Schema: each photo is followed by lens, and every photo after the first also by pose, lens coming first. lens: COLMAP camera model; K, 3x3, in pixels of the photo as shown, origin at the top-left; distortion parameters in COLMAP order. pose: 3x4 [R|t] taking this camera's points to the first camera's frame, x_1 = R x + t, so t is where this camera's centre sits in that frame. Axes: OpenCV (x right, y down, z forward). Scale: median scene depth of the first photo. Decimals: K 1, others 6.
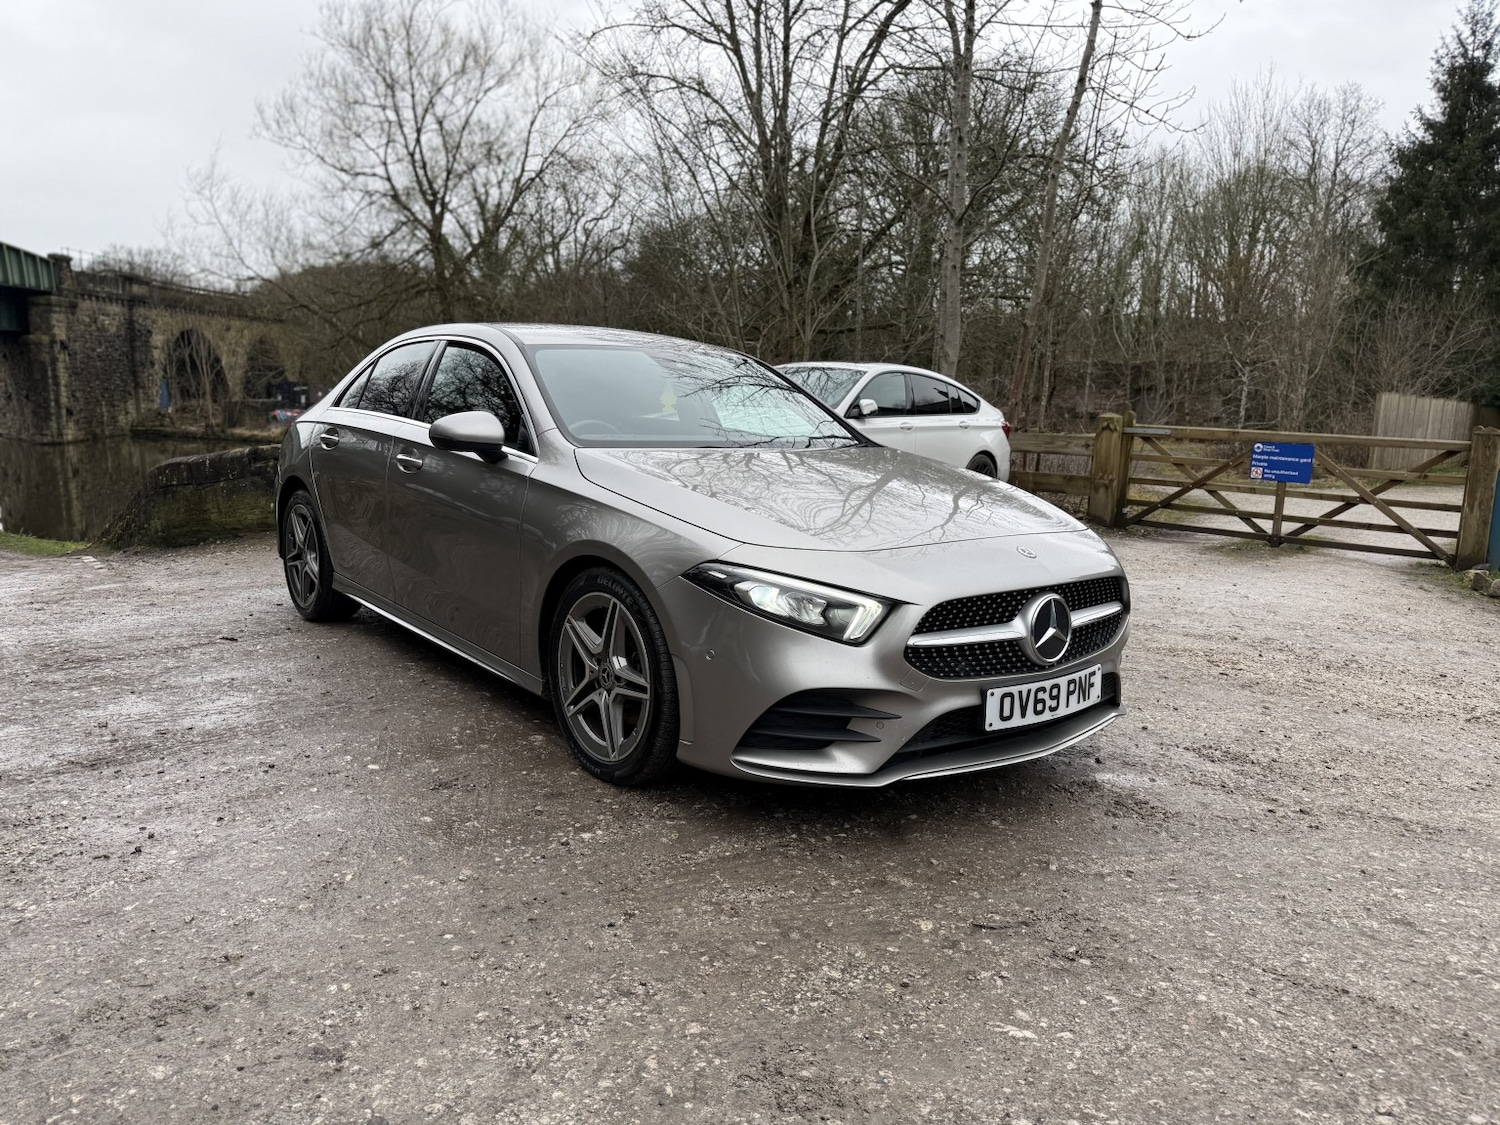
lens RADIAL K [[1050.3, 0, 743.2], [0, 1050.3, 566.8], [0, 0, 1]] dist [0.063230, -0.074827]
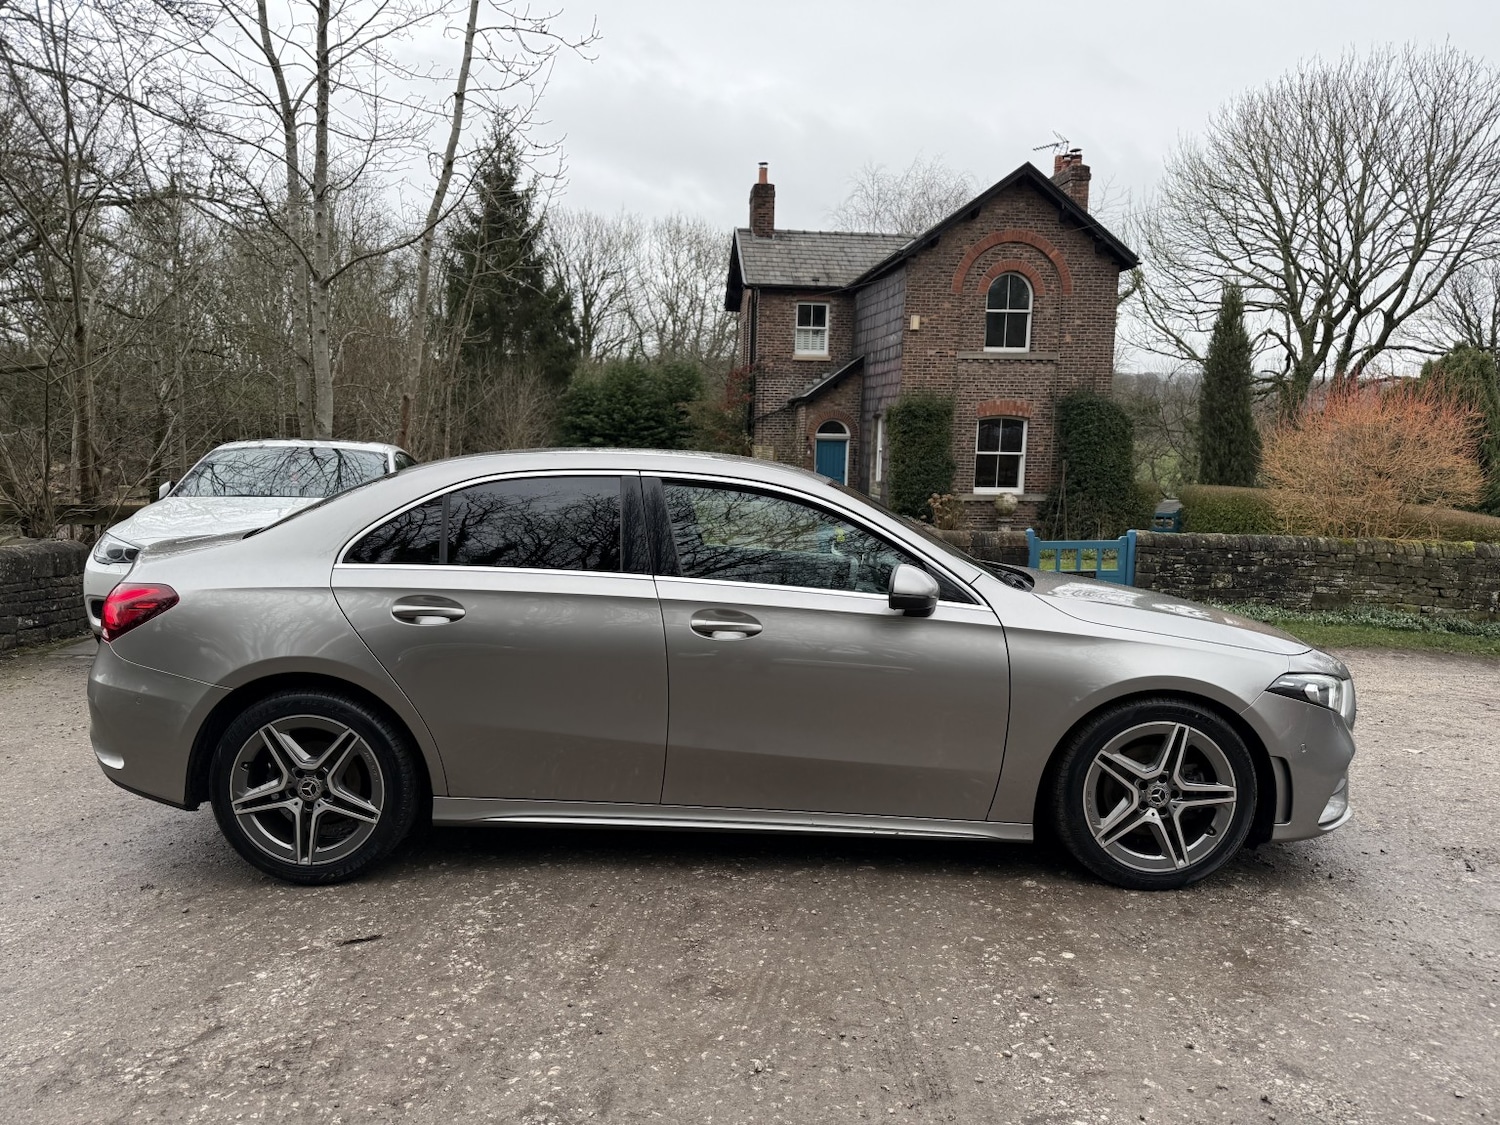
lens RADIAL K [[1046.4, 0, 747.6], [0, 1046.4, 570.0], [0, 0, 1]] dist [0.127746, -0.229674]
pose [[0.626692, -0.099090, 0.772941, -0.336529], [0.128672, 0.991426, 0.022773, -0.057885], [-0.768571, 0.085184, 0.634069, 0.162150]]
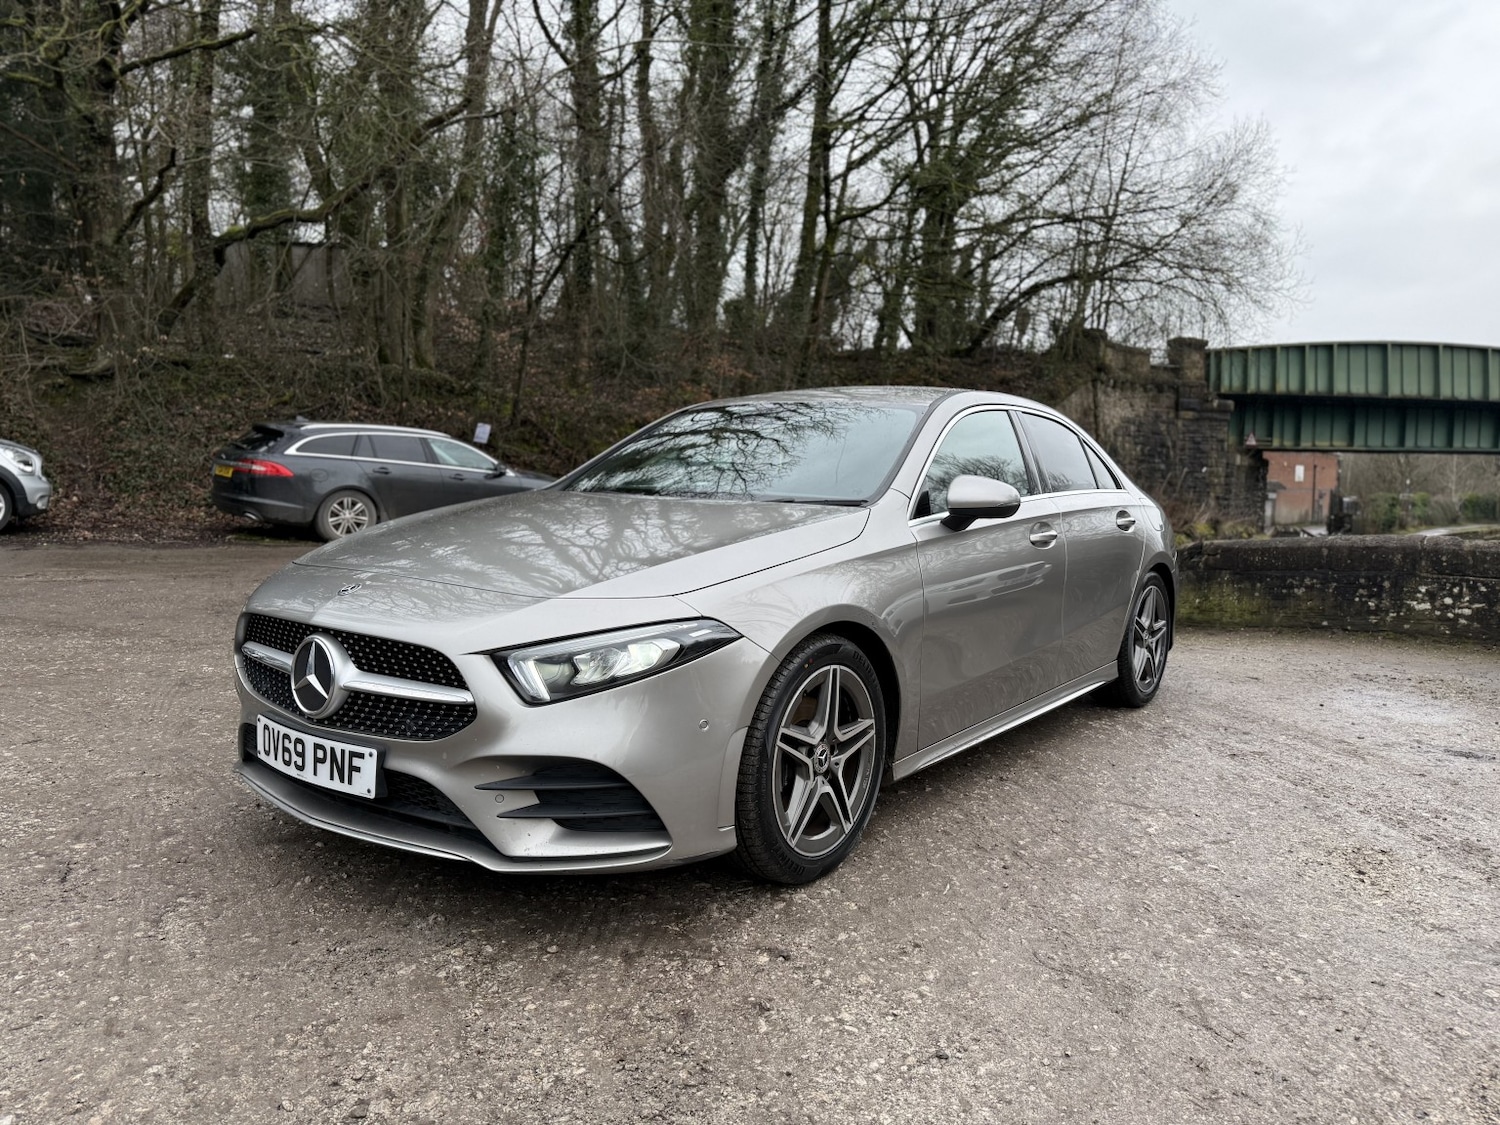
lens RADIAL K [[1049.7, 0, 752.7], [0, 1049.7, 565.0], [0, 0, 1]] dist [0.101961, -0.167884]
pose [[0.239929, 0.061031, -0.968870, 0.306613], [-0.175590, 0.984289, 0.018519, -0.027790], [0.954779, 0.165680, 0.246876, 0.279971]]
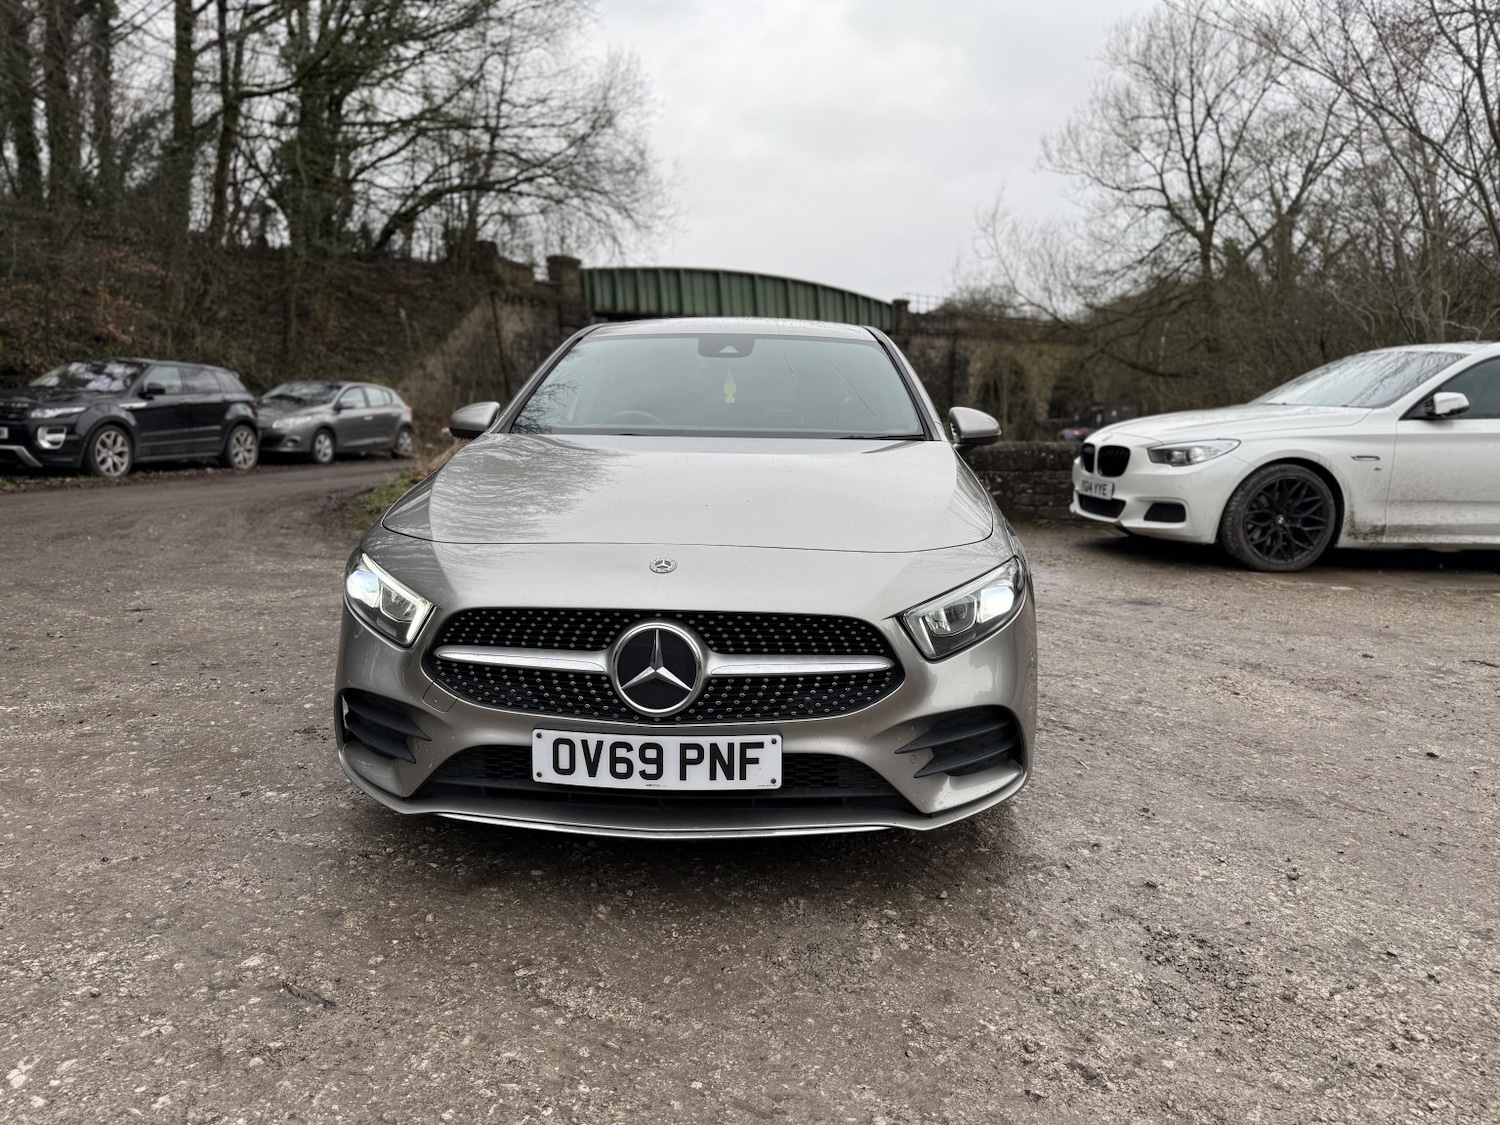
lens RADIAL K [[1044.7, 0, 747.3], [0, 1044.7, 559.7], [0, 0, 1]] dist [0.134442, -0.184884]
pose [[0.743683, 0.081241, -0.663577, 0.207072], [-0.097948, 0.995118, 0.012058, -0.008267], [0.661318, 0.056029, 0.748010, 0.121771]]
